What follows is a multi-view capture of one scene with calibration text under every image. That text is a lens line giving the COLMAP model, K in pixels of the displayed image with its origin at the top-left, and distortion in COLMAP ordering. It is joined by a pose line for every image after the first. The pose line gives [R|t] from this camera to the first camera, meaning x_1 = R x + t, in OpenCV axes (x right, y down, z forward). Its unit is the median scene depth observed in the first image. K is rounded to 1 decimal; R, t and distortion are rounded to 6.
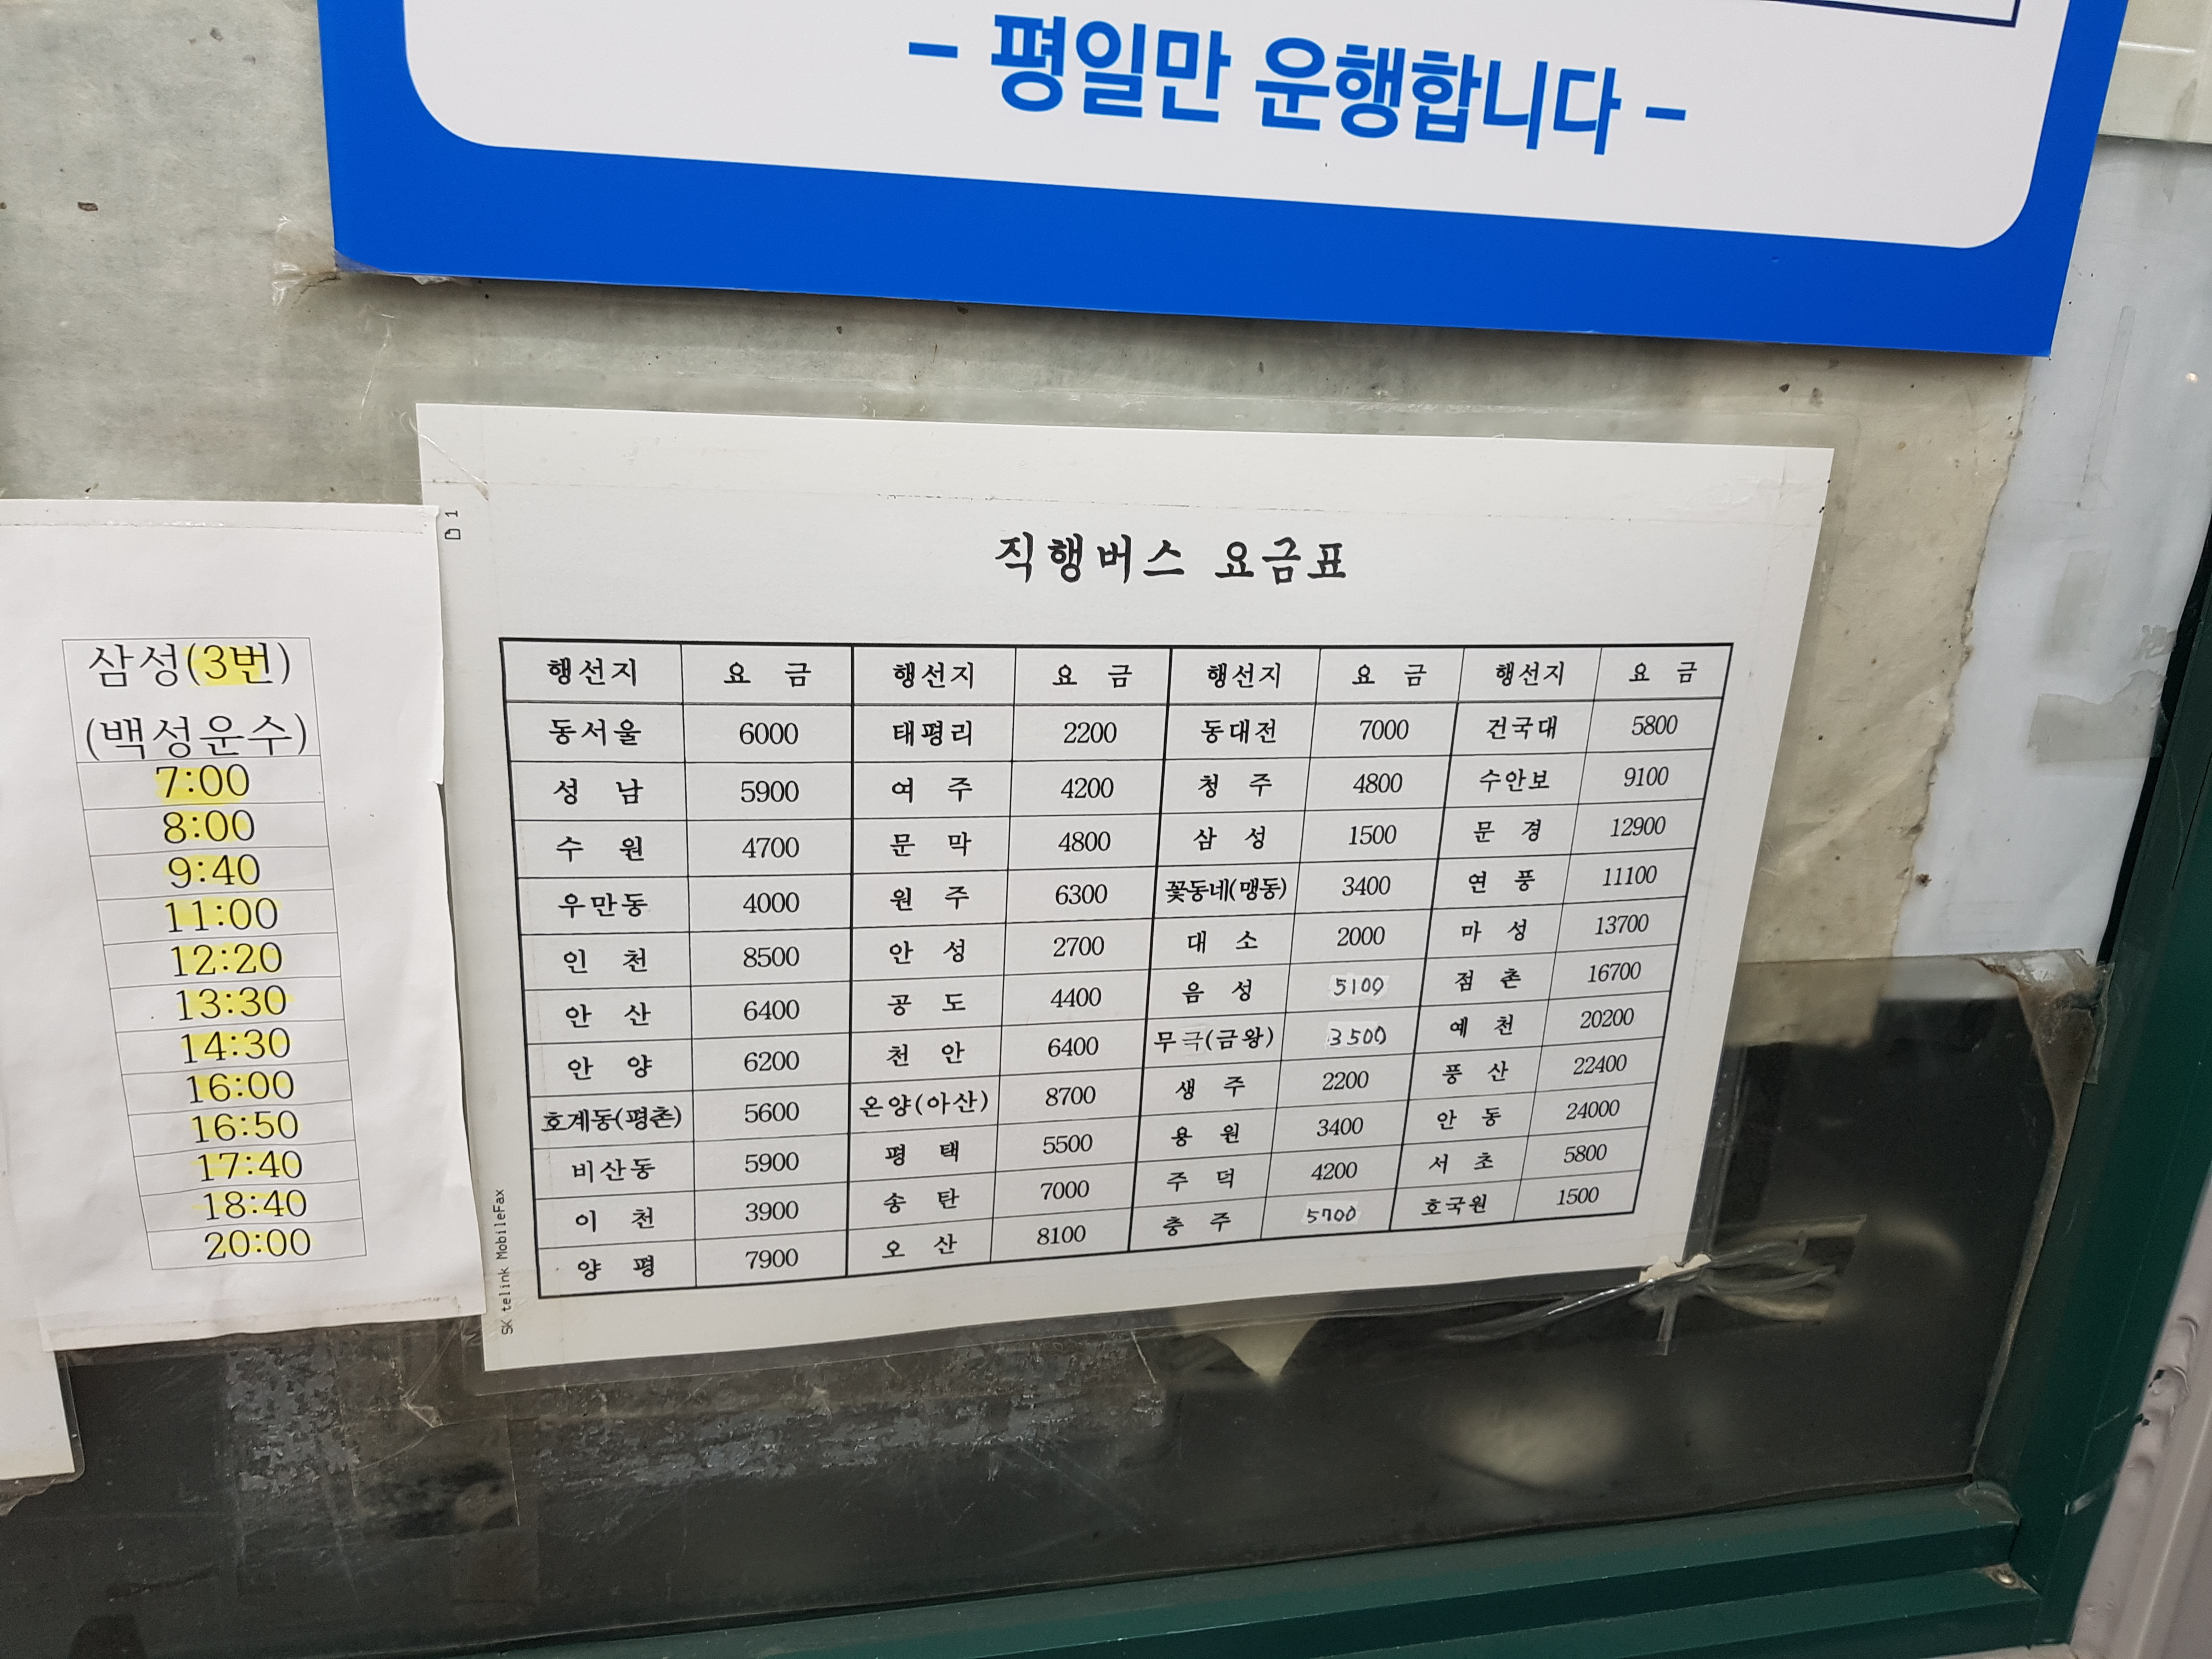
lens RADIAL K [[1679.7, 0, 1003.2], [0, 1679.7, 920.2], [0, 0, 1]] dist [0.096172, -0.177003]
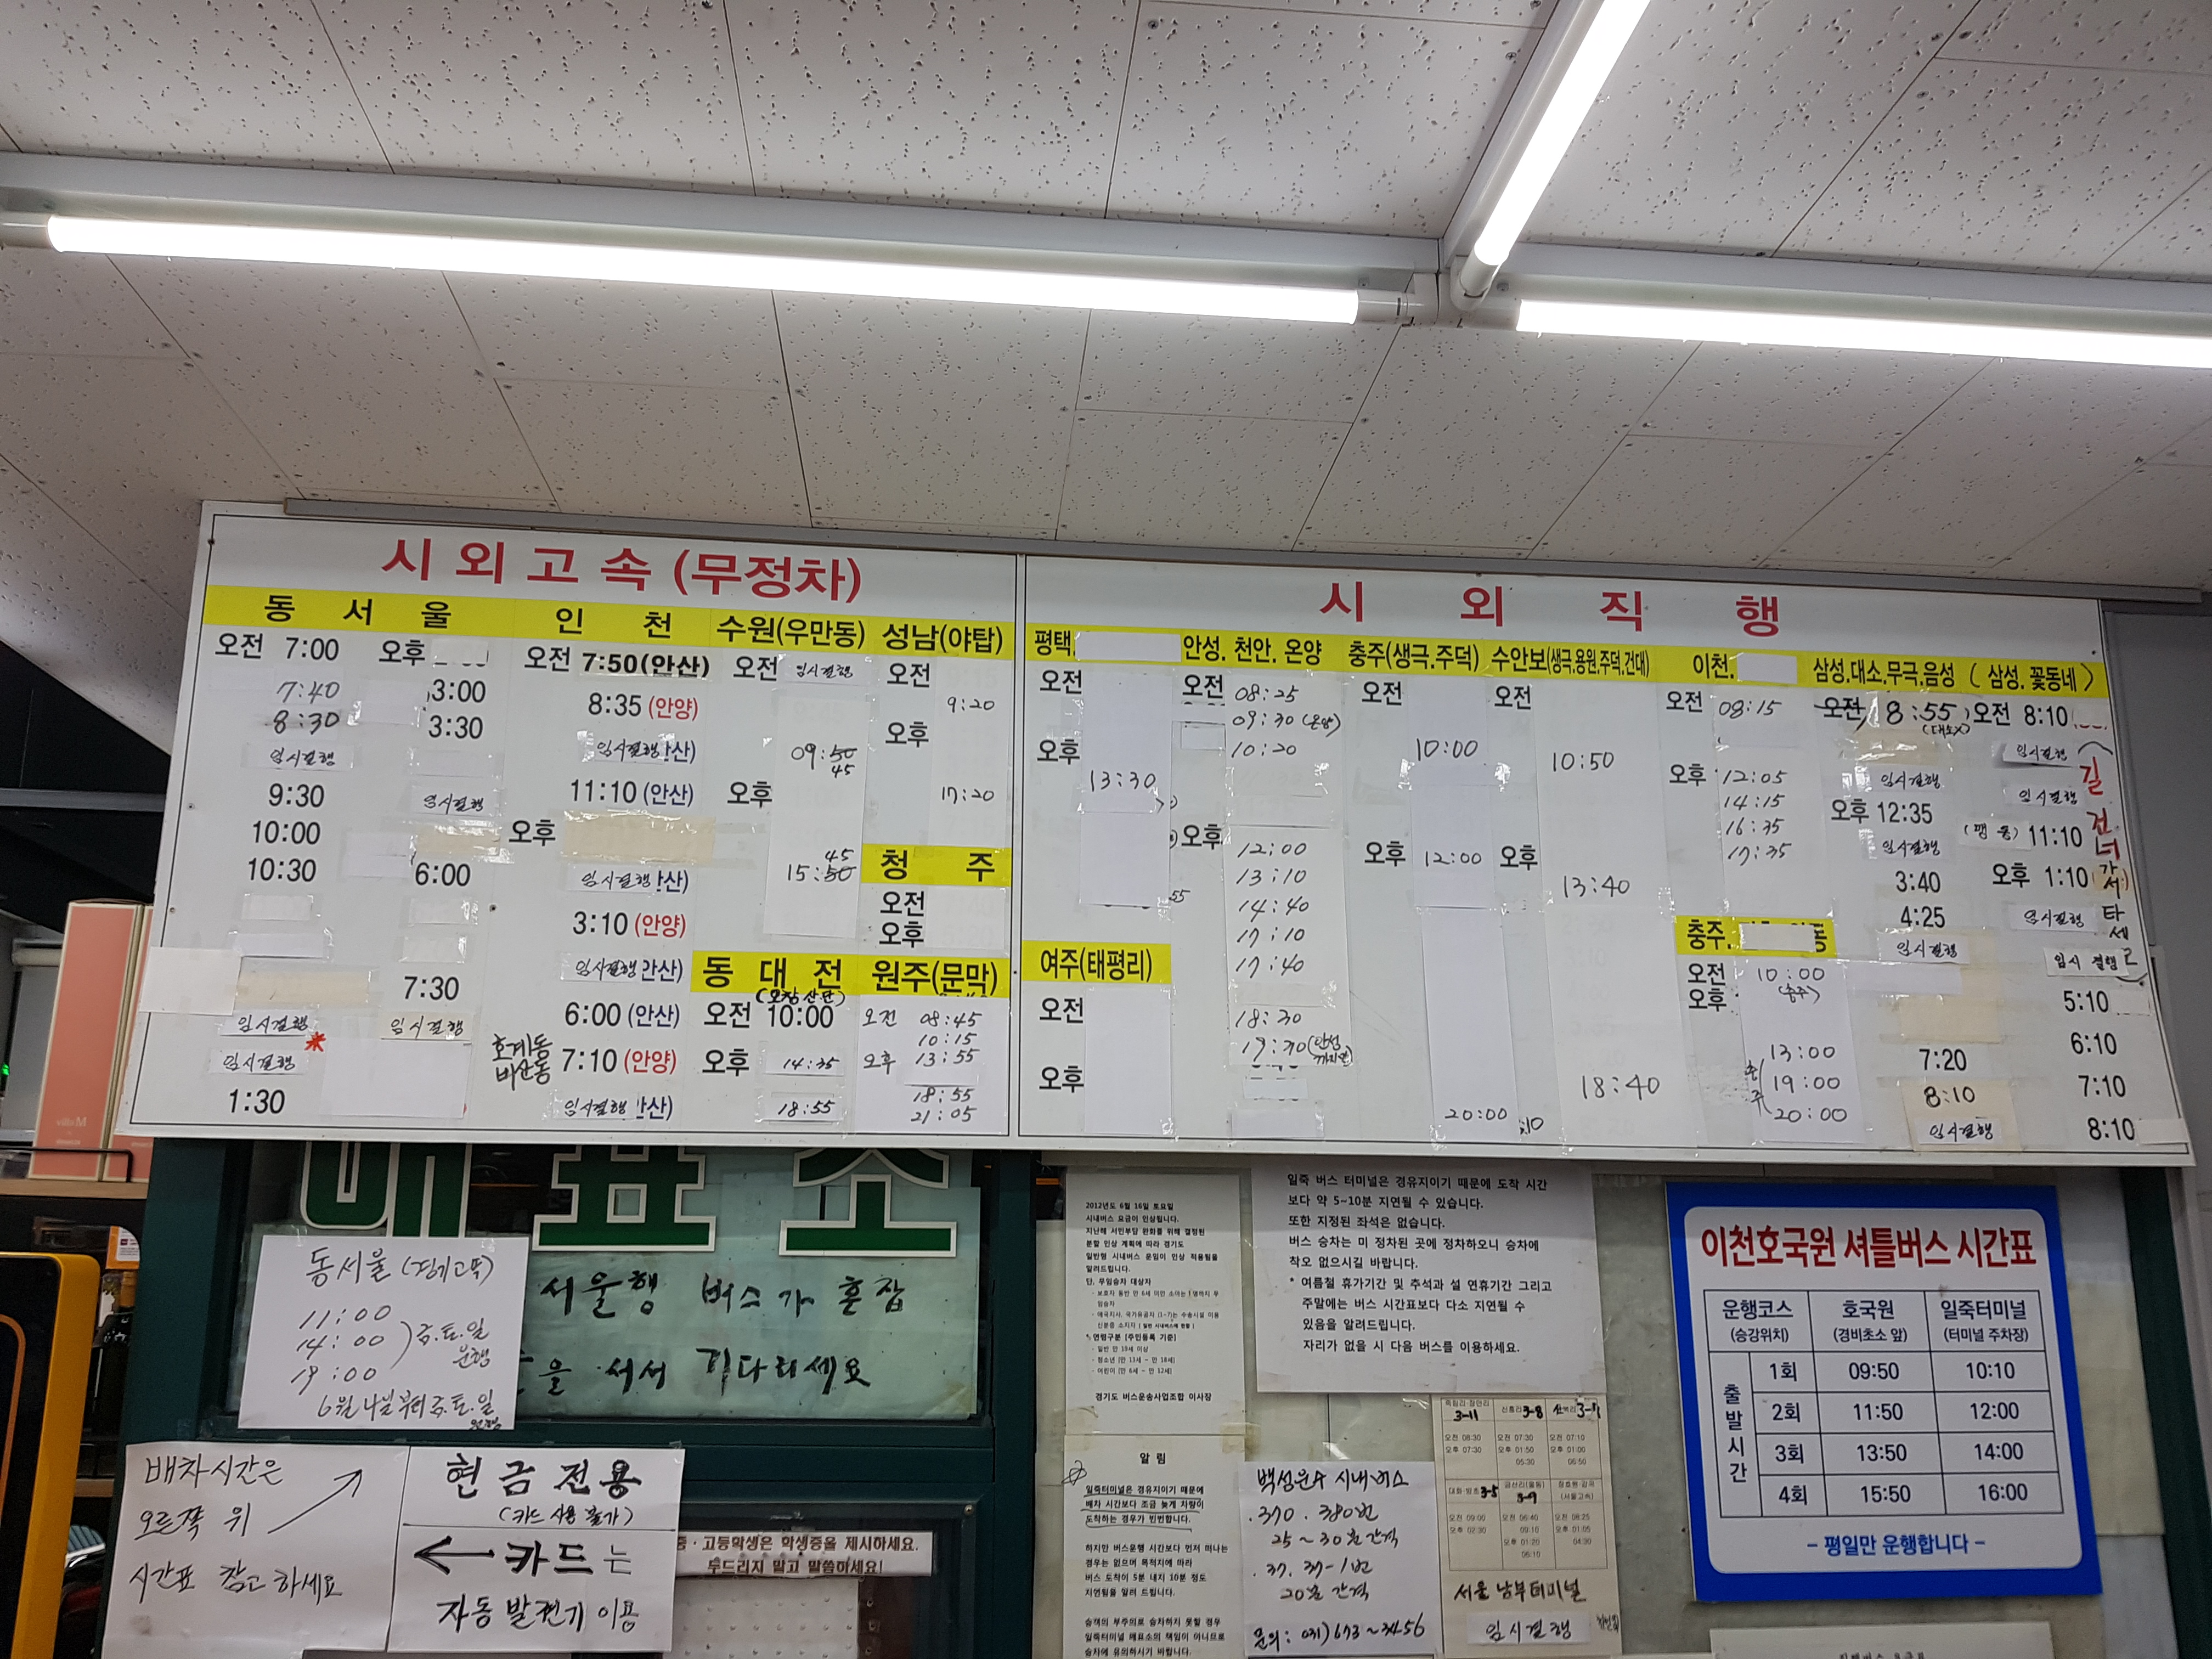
lens RADIAL K [[1676.8, 0, 1088.6], [0, 1676.8, 931.7], [0, 0, 1]] dist [0.076774, -0.138542]
pose [[0.992999, -0.059168, -0.102233, -1.173180], [-0.004240, 0.847087, -0.531438, 0.432123], [0.118044, 0.528151, 0.840906, -3.269762]]
